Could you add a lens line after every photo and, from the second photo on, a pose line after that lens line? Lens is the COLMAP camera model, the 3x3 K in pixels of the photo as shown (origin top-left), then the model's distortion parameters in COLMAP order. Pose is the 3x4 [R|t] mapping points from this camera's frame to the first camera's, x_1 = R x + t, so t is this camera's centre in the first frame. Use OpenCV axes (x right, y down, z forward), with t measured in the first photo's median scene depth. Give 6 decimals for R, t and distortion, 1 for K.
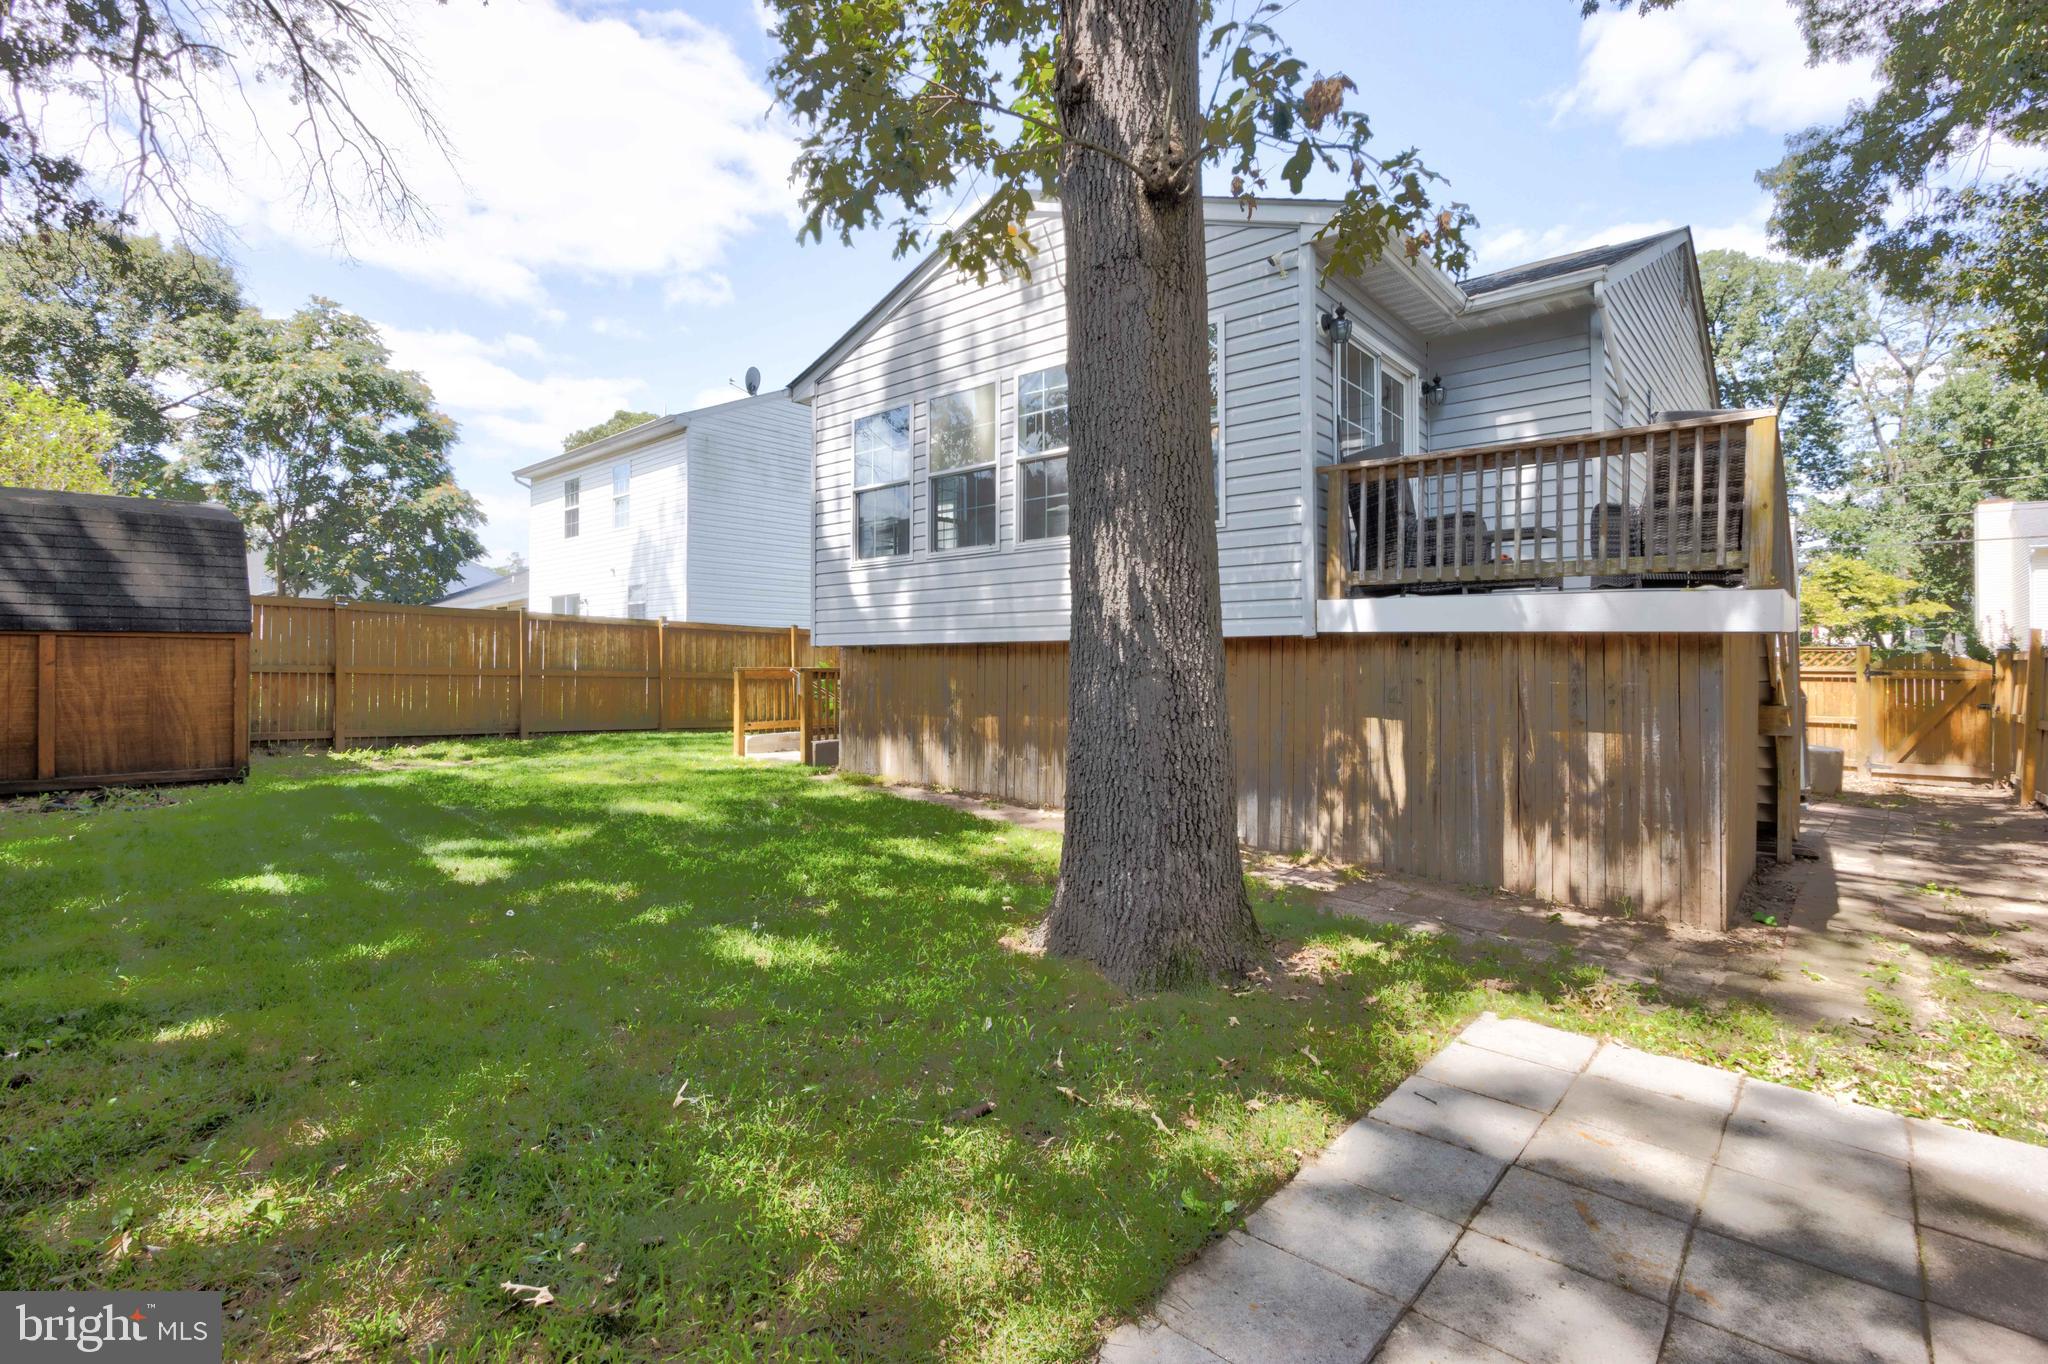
lens RADIAL K [[947.4, 0, 1016.9], [0, 947.4, 660.3], [0, 0, 1]] dist [-0.011890, 0.000842]
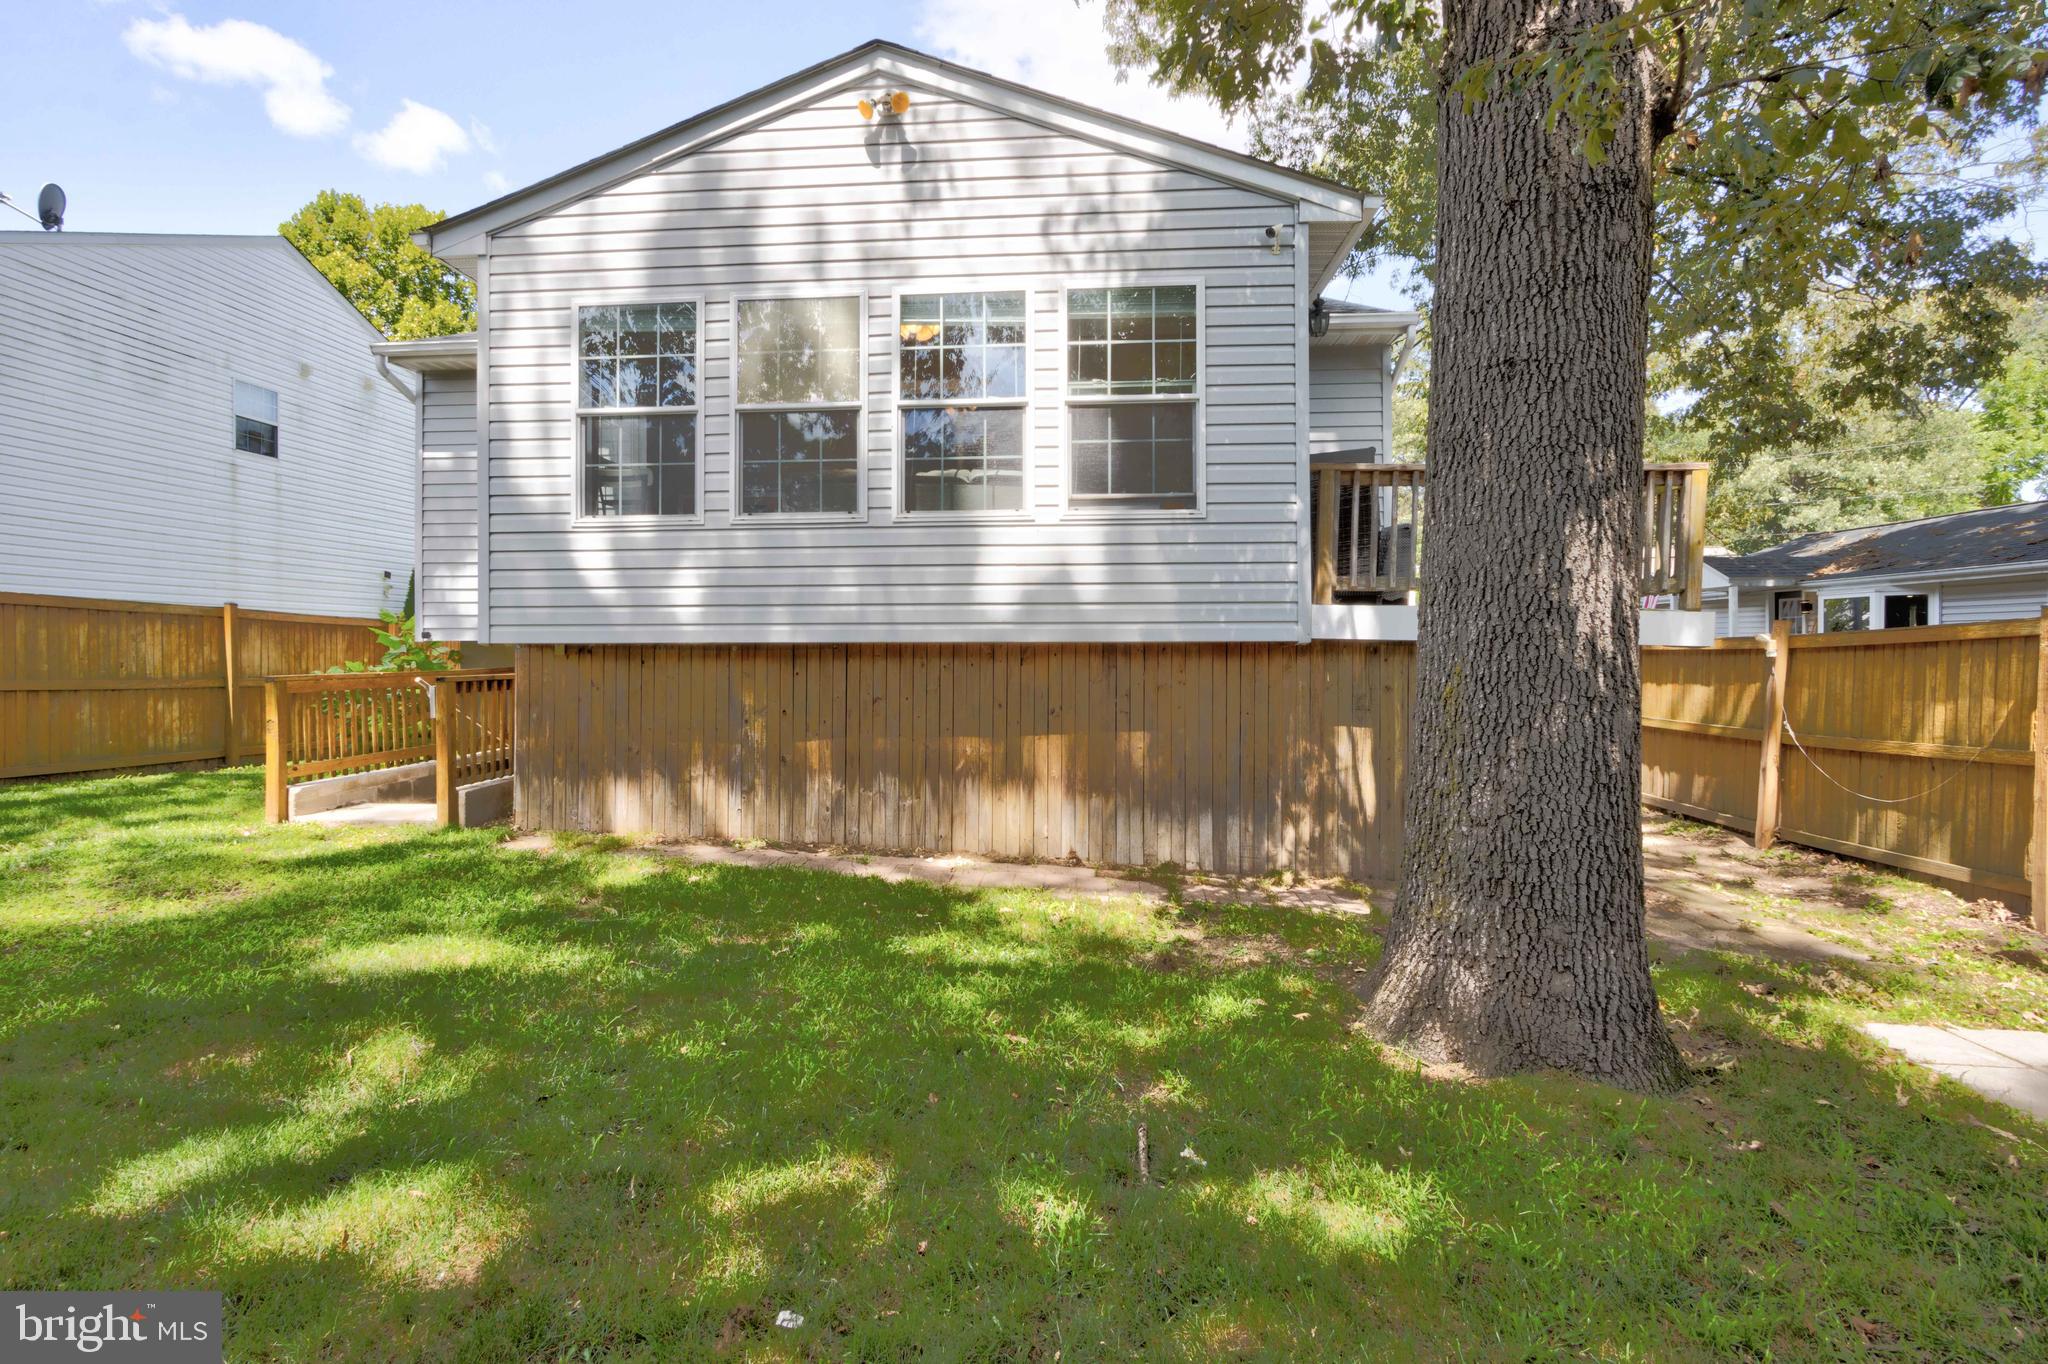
lens RADIAL K [[947.4, 0, 1016.9], [0, 947.4, 660.3], [0, 0, 1]] dist [-0.011890, 0.000842]
pose [[0.801798, -0.007634, 0.597546, -0.377117], [-0.001874, 0.999881, 0.015288, -0.017262], [-0.597592, -0.013378, 0.801689, 0.324532]]
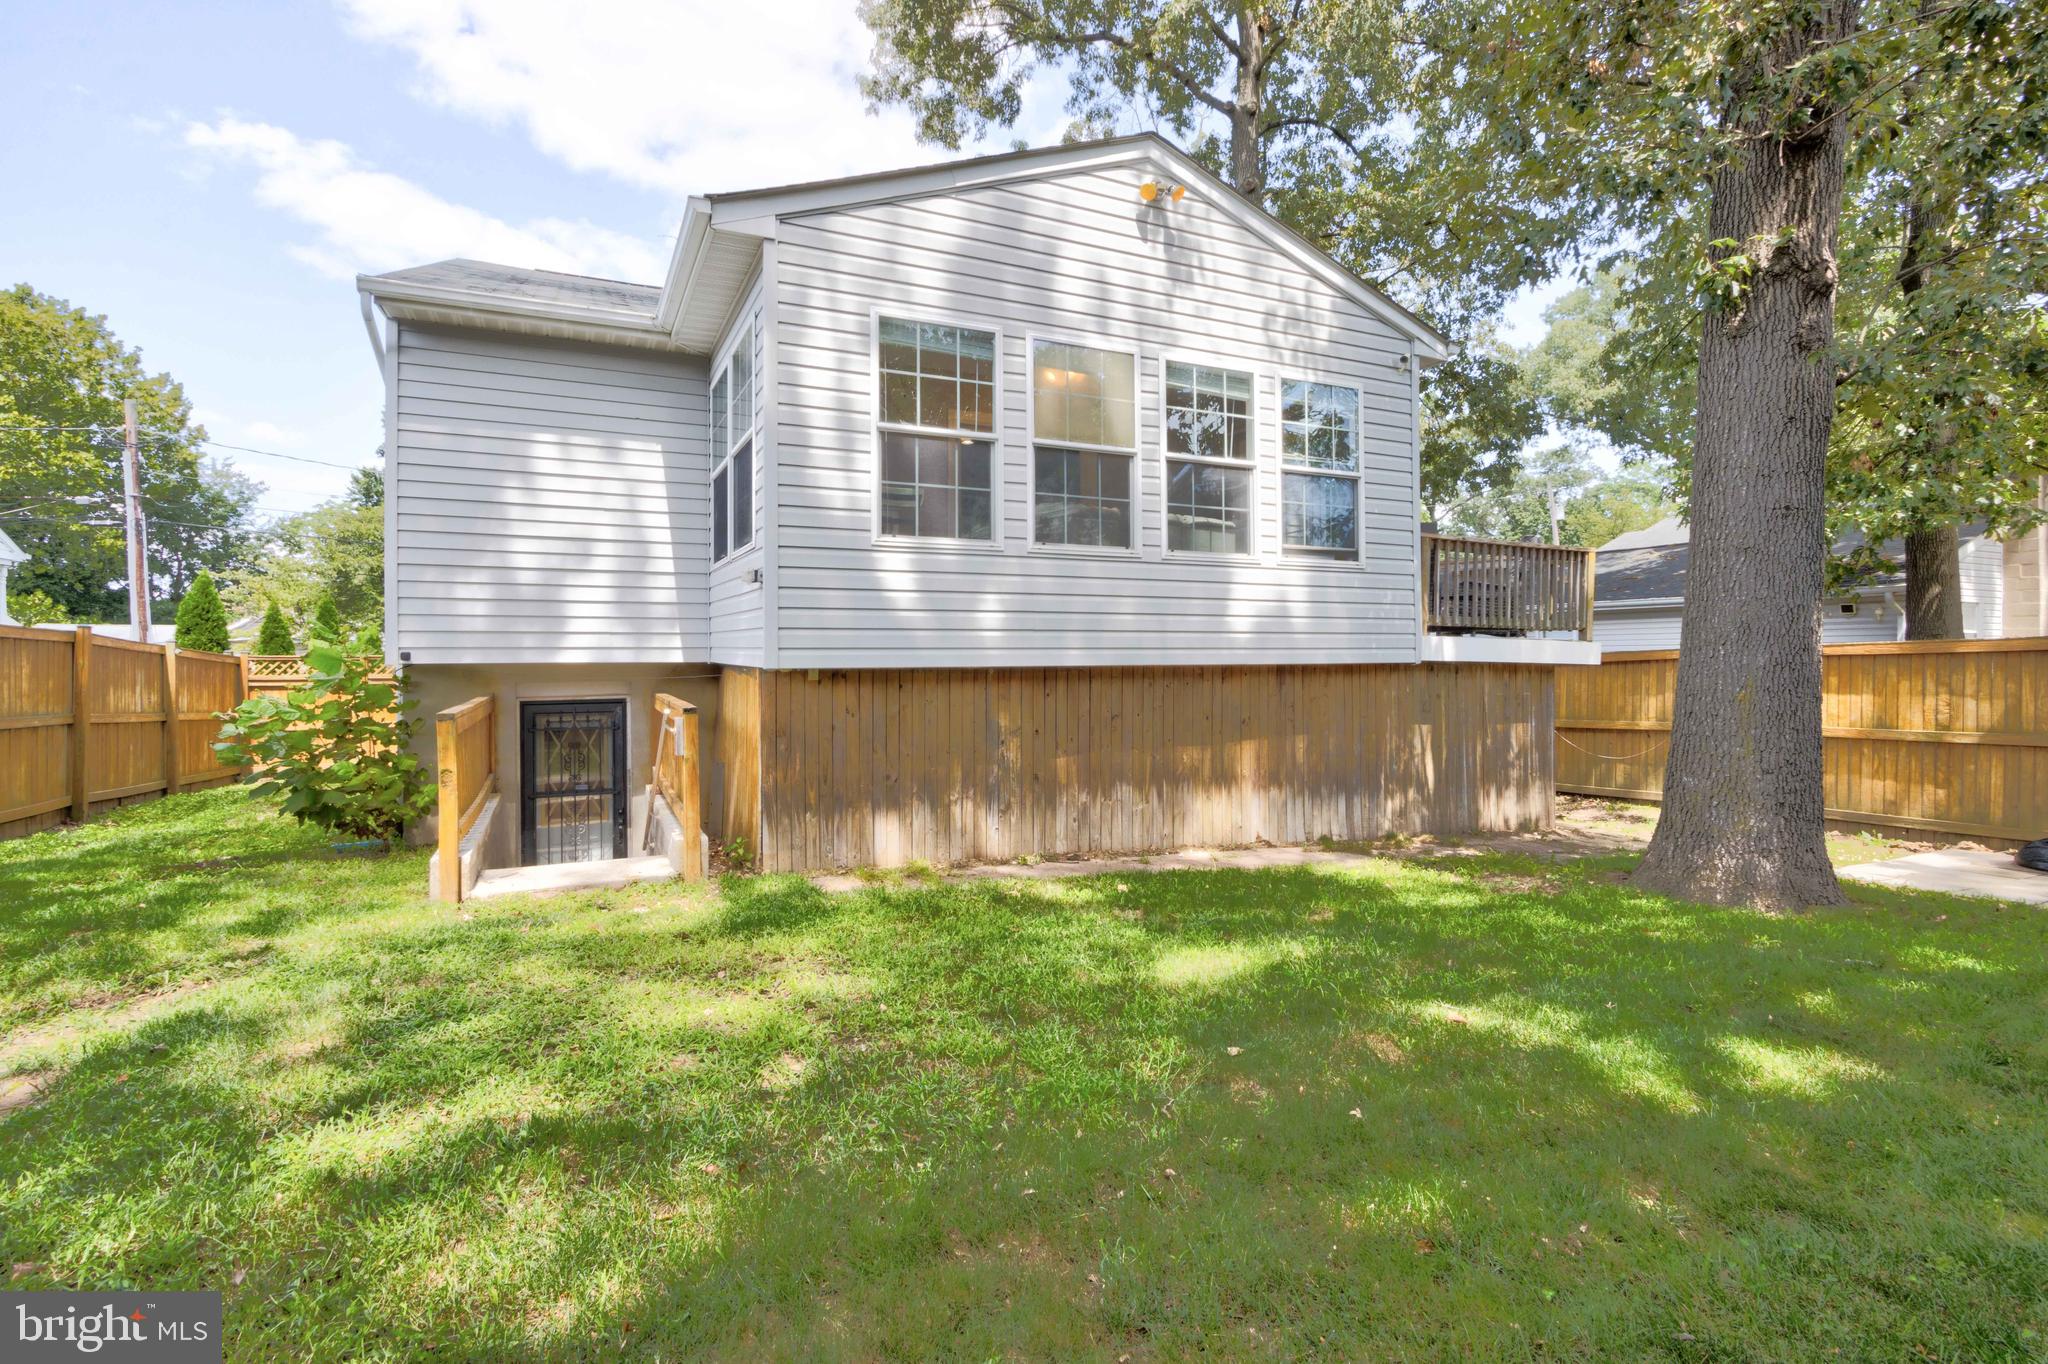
lens RADIAL K [[947.4, 0, 1016.9], [0, 947.4, 660.3], [0, 0, 1]] dist [-0.011890, 0.000842]
pose [[0.398435, -0.001938, 0.917195, -0.840600], [0.001519, 0.999998, 0.001454, -0.025499], [-0.917195, 0.000814, 0.398437, 0.771306]]
